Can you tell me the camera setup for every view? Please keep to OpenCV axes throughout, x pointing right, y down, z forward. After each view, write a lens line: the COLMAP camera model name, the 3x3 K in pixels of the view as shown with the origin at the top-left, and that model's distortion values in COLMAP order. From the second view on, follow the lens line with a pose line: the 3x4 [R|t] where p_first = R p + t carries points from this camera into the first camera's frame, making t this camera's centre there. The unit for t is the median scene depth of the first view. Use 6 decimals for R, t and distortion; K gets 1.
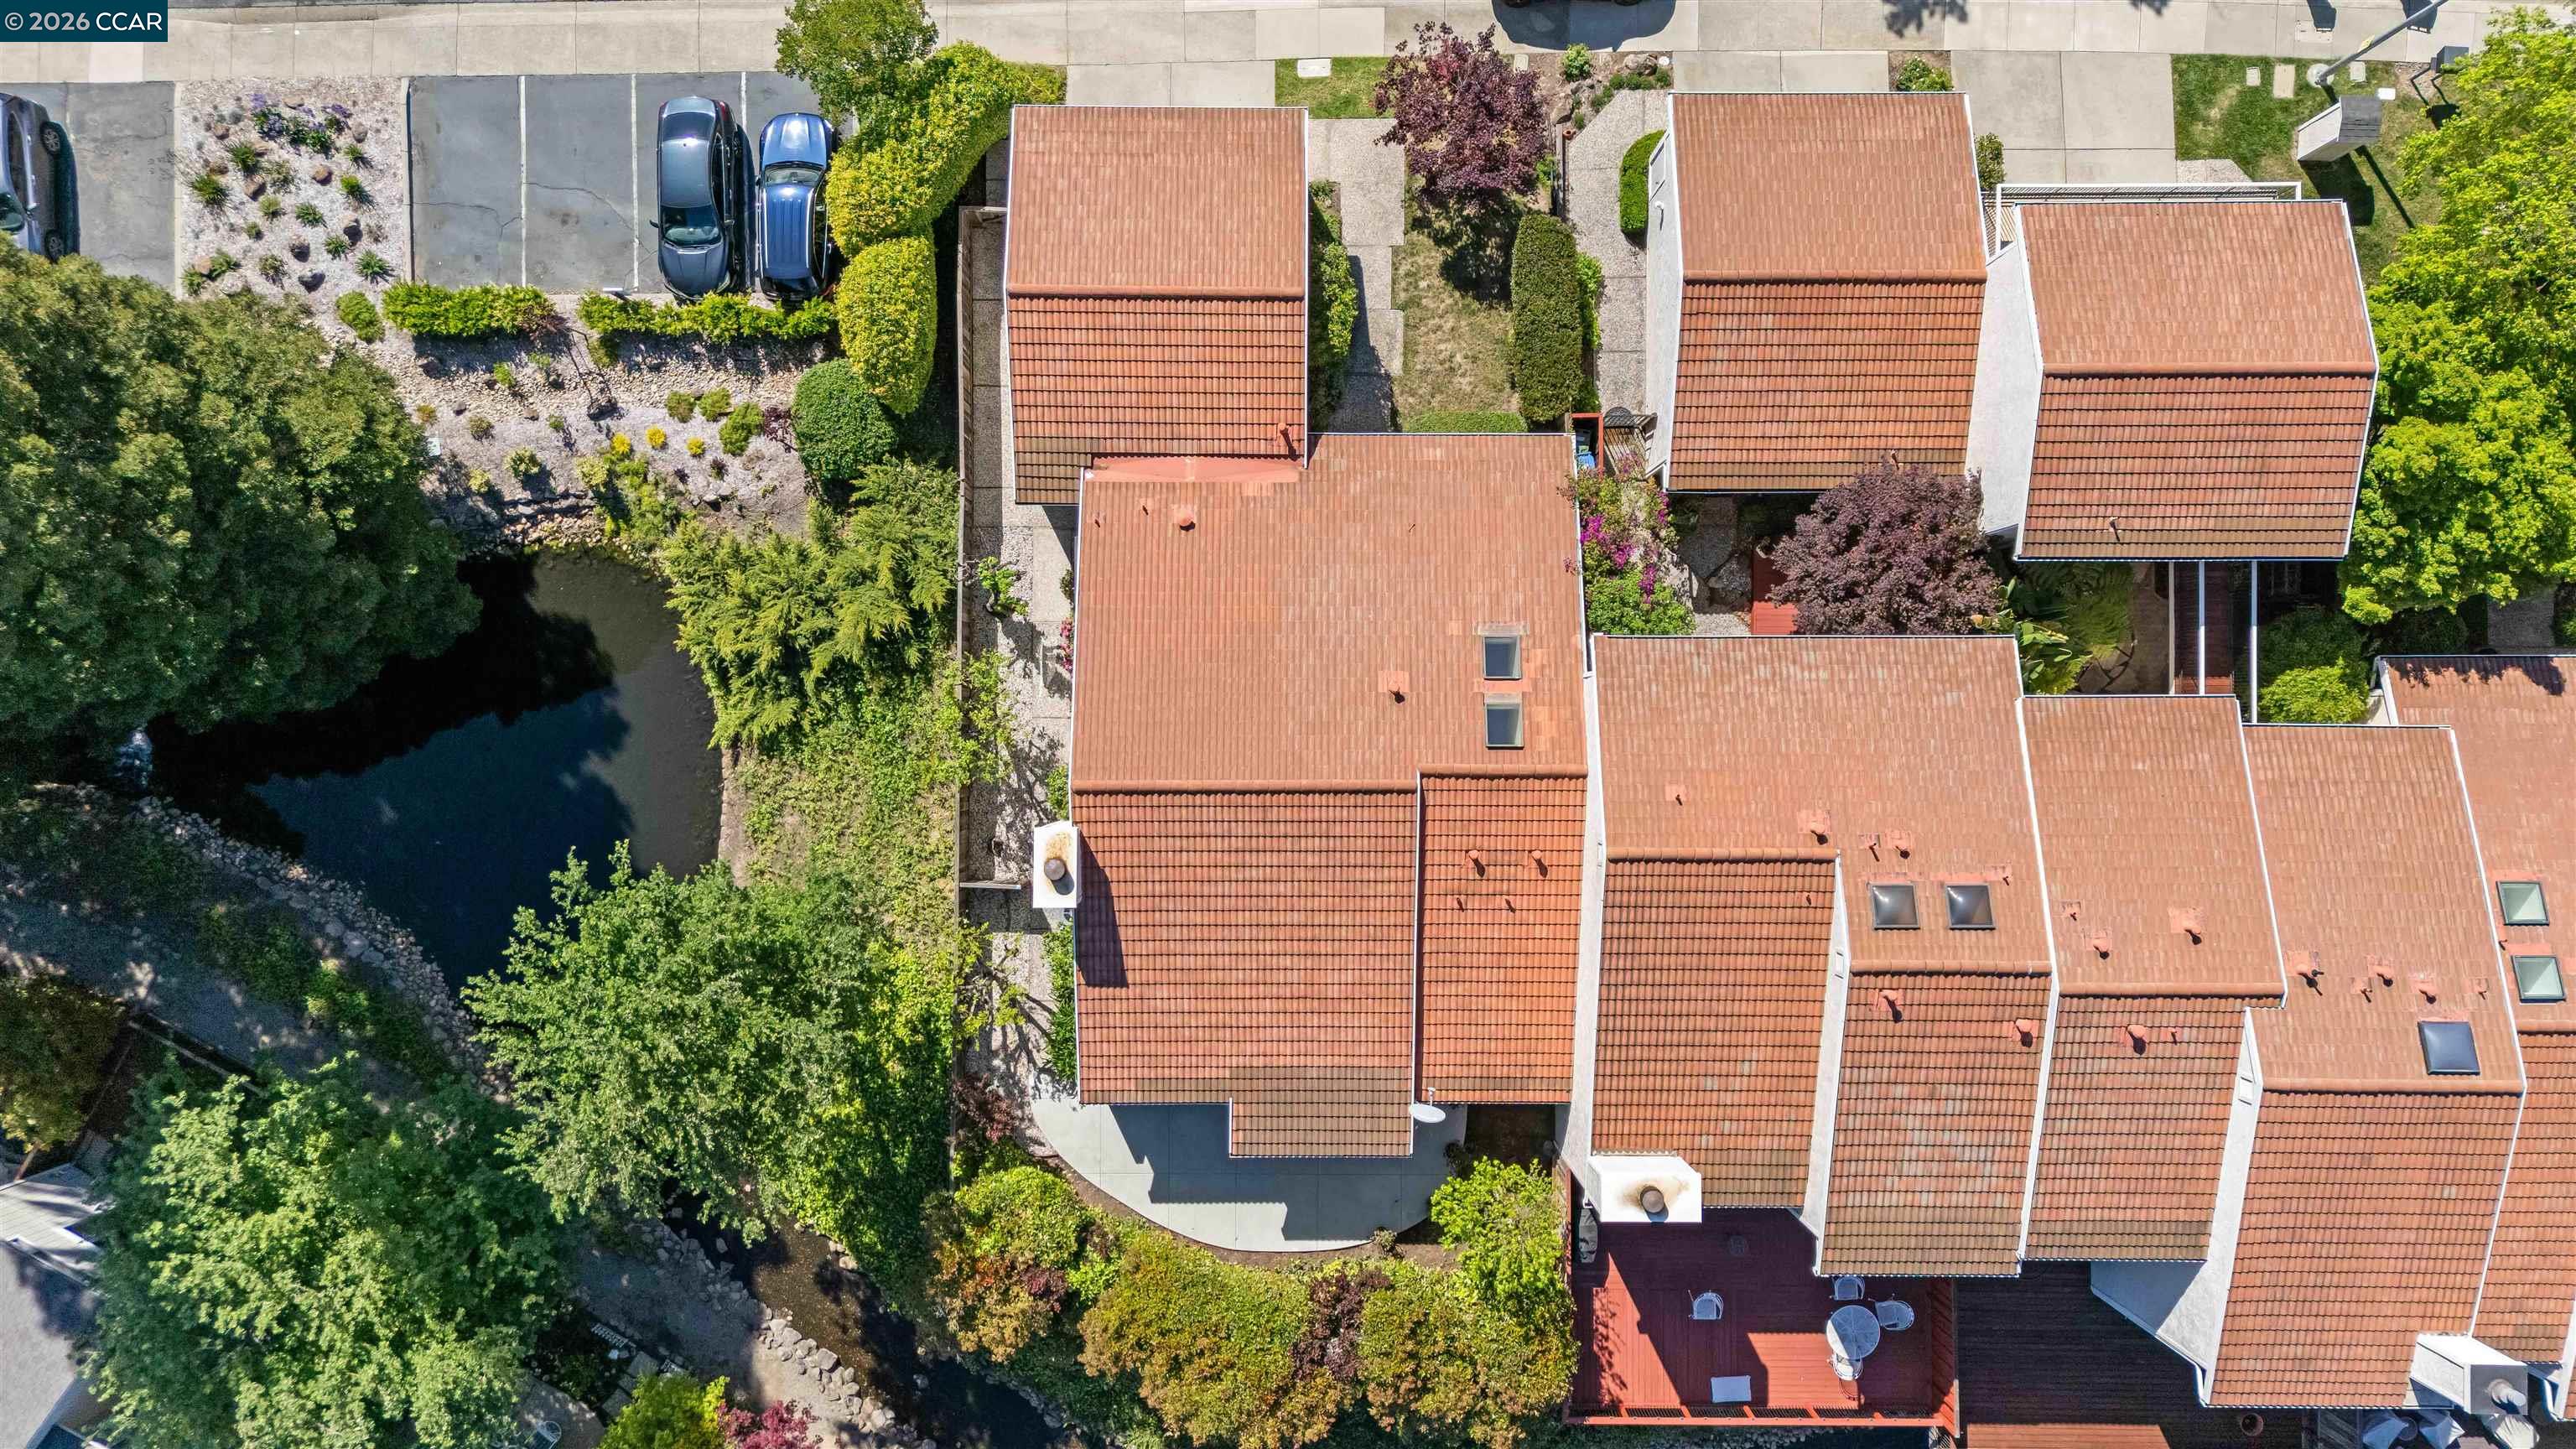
lens RADIAL K [[1924.1, 0, 1280.2], [0, 1924.1, 714.8], [0, 0, 1]] dist [0.053757, -0.048516]
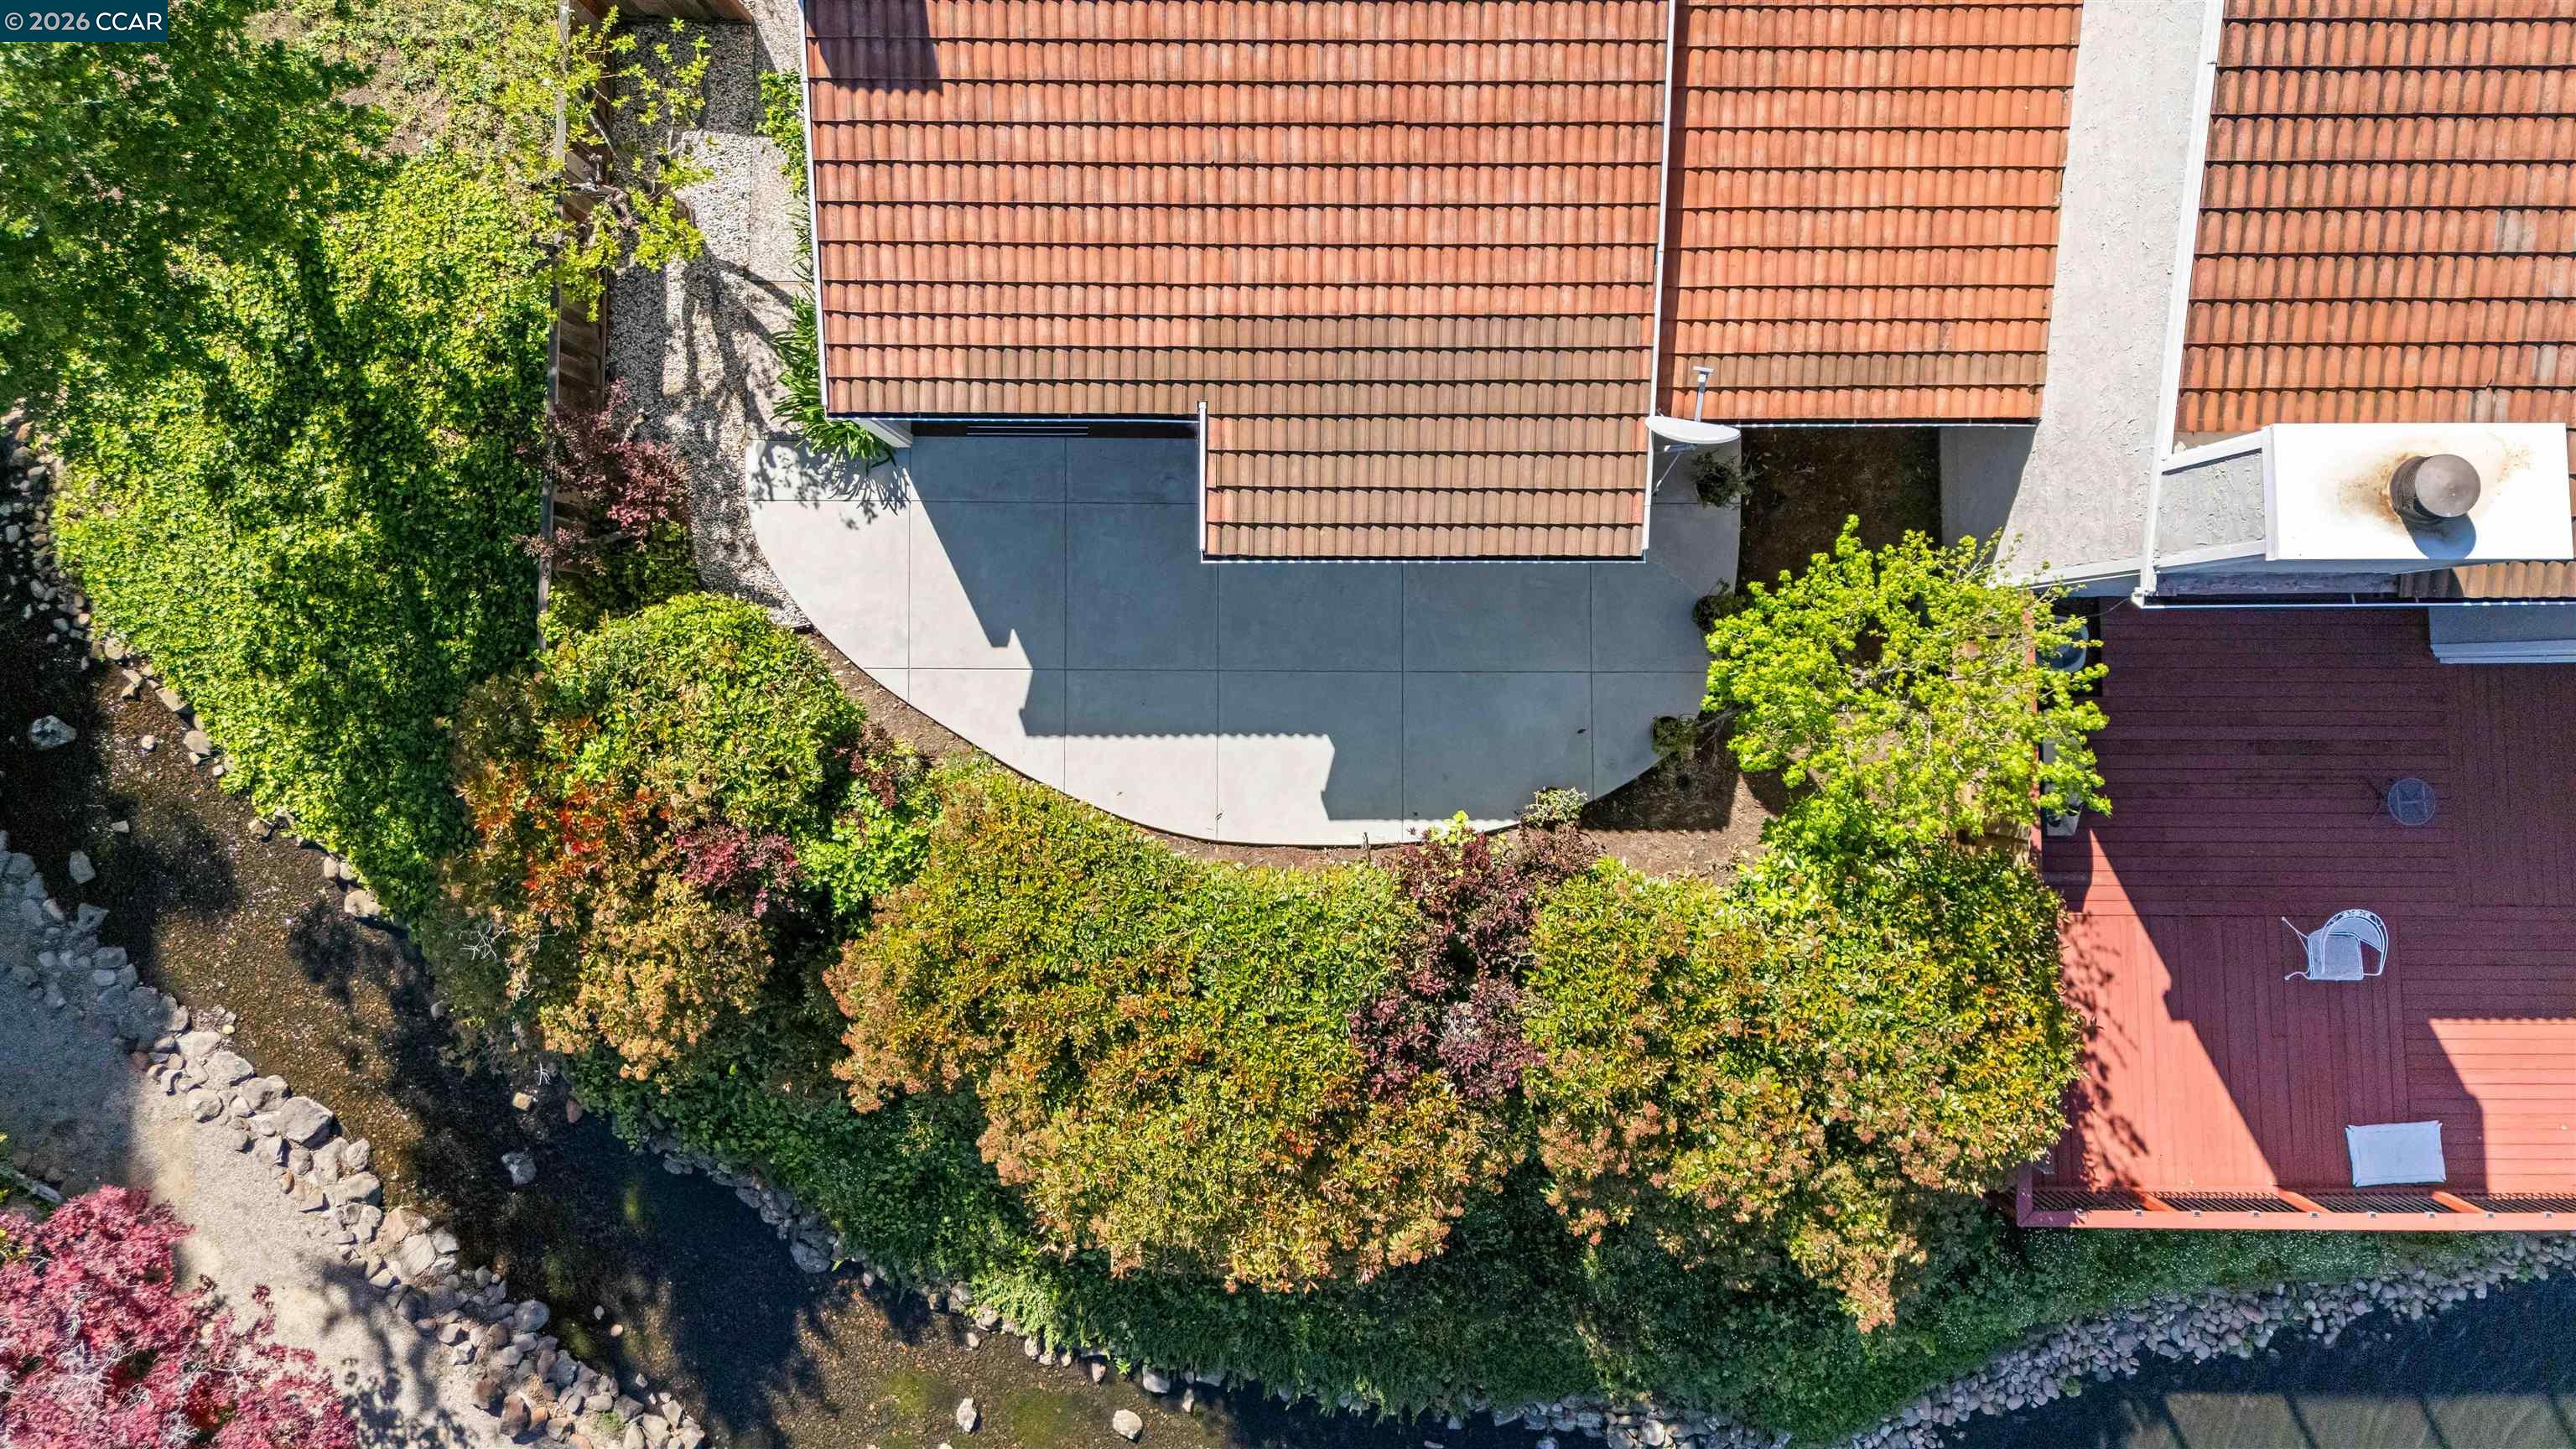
lens RADIAL K [[1970.8, 0, 1287.3], [0, 1970.8, 556.1], [0, 0, 1]] dist [0.046090, -0.026233]
pose [[0.999977, -0.001256, 0.006732, -0.010678], [0.001655, 0.998217, -0.059660, 0.251370], [-0.006645, 0.059669, 0.998196, 0.578691]]
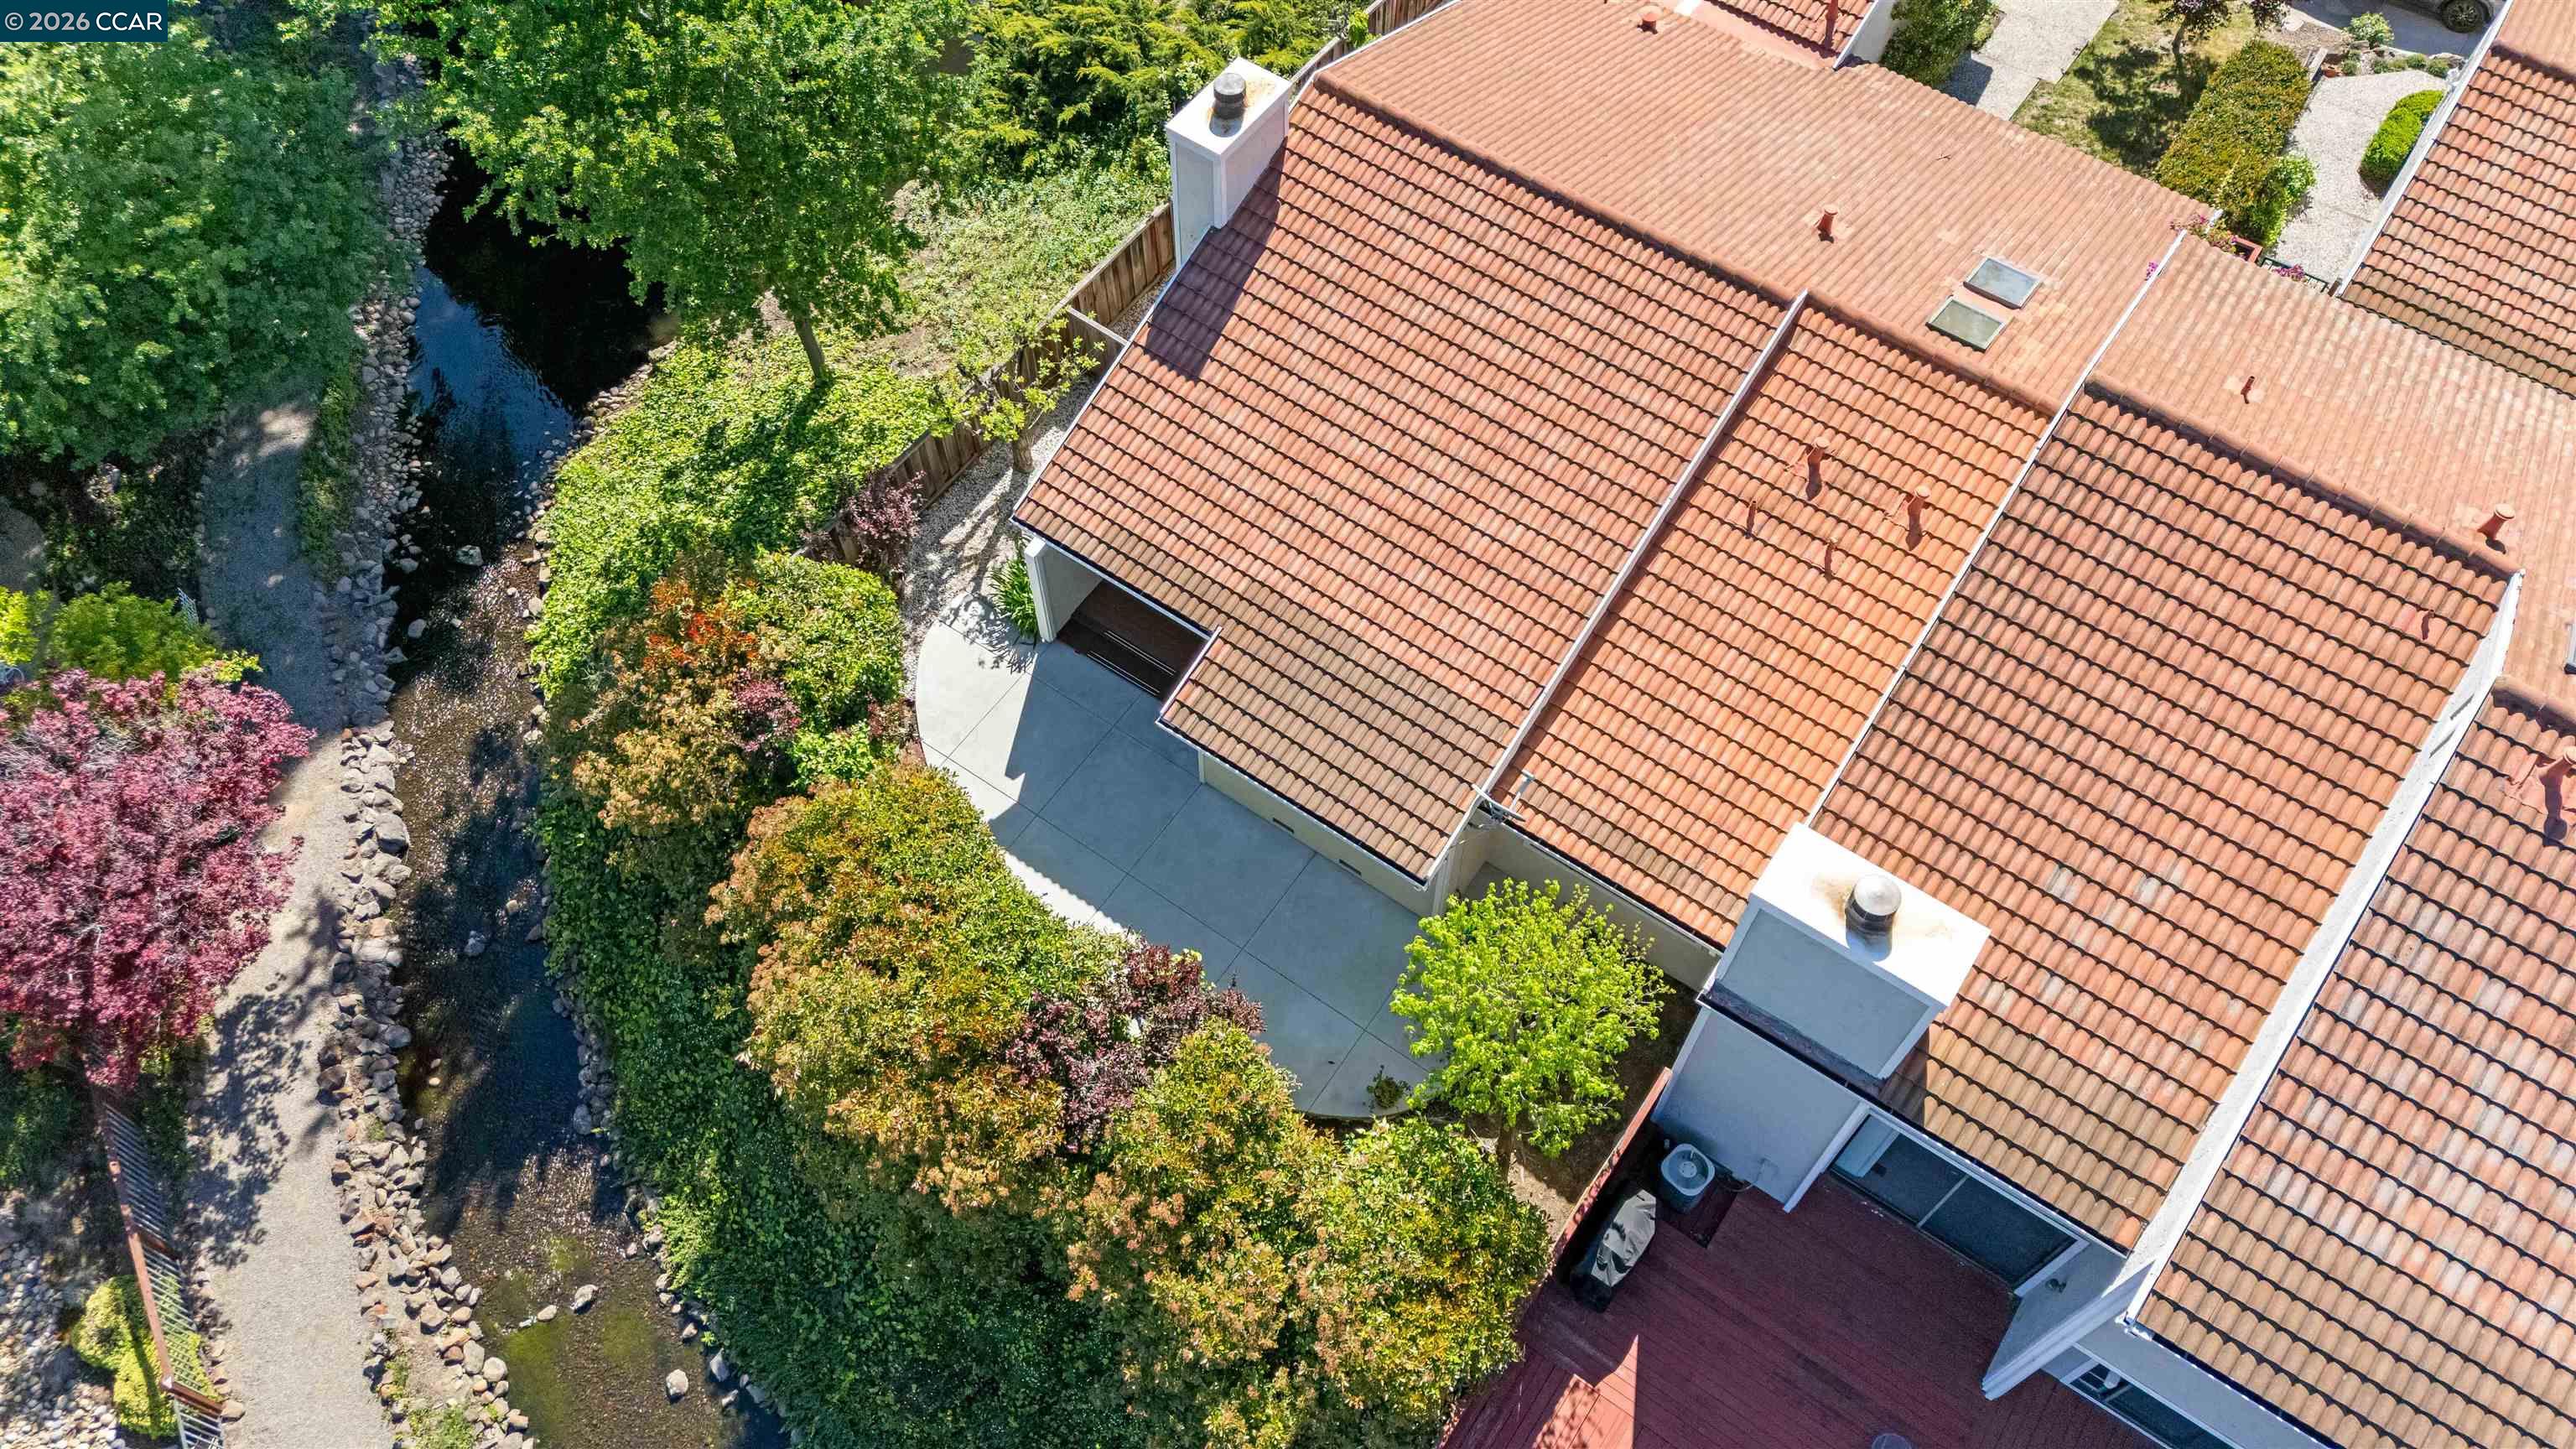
lens RADIAL K [[1924.1, 0, 1280.2], [0, 1924.1, 714.8], [0, 0, 1]] dist [0.053757, -0.048516]
pose [[0.820112, 0.486033, -0.301973, 0.171443], [-0.572156, 0.703253, -0.421986, 0.440993], [0.007265, 0.518852, 0.854833, 0.510960]]
